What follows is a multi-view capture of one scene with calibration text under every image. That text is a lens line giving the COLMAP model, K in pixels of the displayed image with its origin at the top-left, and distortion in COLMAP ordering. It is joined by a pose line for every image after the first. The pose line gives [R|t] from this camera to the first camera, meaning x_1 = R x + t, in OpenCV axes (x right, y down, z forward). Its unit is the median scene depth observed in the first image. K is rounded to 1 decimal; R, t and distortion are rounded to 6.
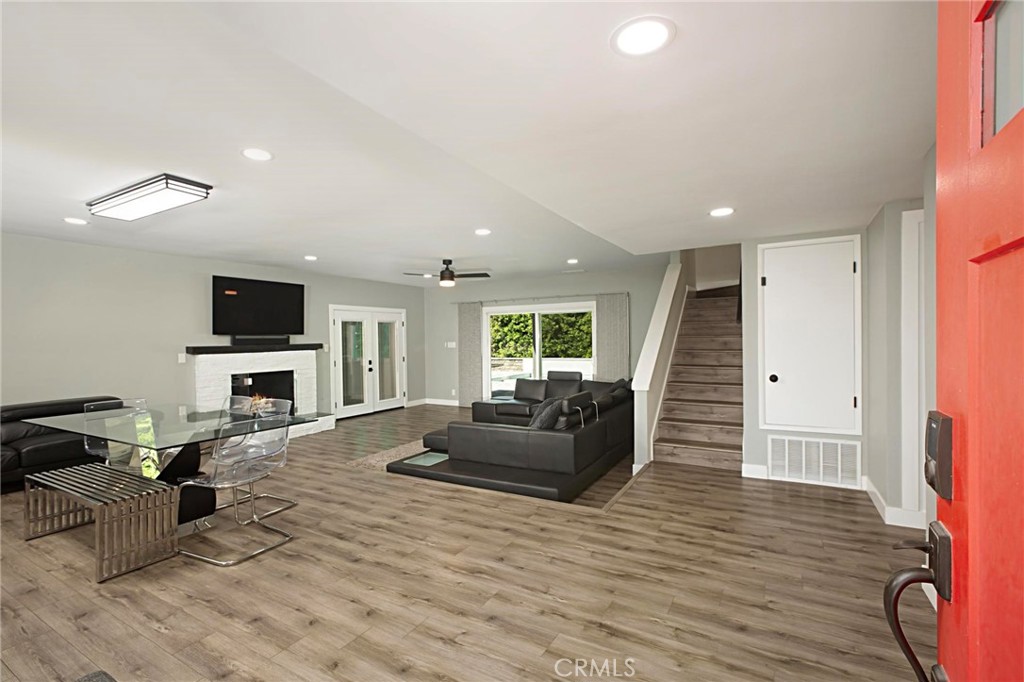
lens RADIAL K [[470.6, 0, 506.5], [0, 470.6, 337.6], [0, 0, 1]] dist [-0.030523, -0.000186]
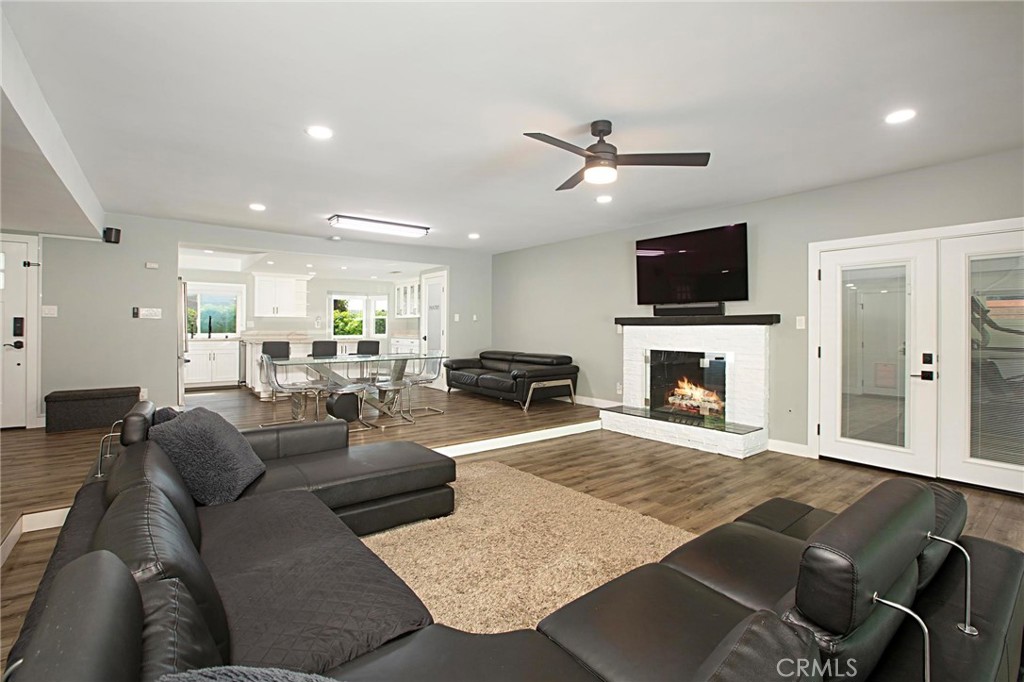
lens RADIAL K [[470.6, 0, 497.4], [0, 470.6, 317.0], [0, 0, 1]] dist [-0.030523, -0.000186]
pose [[-0.381239, 0.001772, -0.924475, 0.247891], [0.007108, 0.999974, -0.001015, 0.012424], [0.924449, -0.006958, -0.381242, 0.802052]]
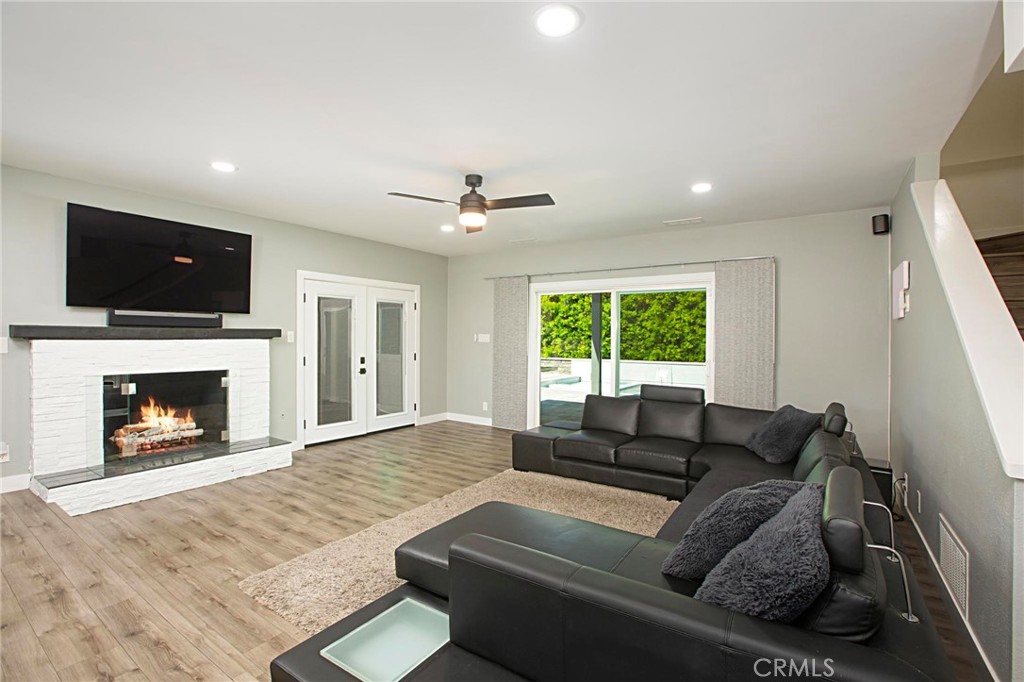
lens RADIAL K [[470.6, 0, 507.9], [0, 470.6, 342.7], [0, 0, 1]] dist [-0.030523, -0.000186]
pose [[0.996728, 0.023816, -0.077245, -0.030620], [-0.022796, 0.999641, 0.014059, 0.013327], [0.077552, -0.012253, 0.996913, 0.345334]]
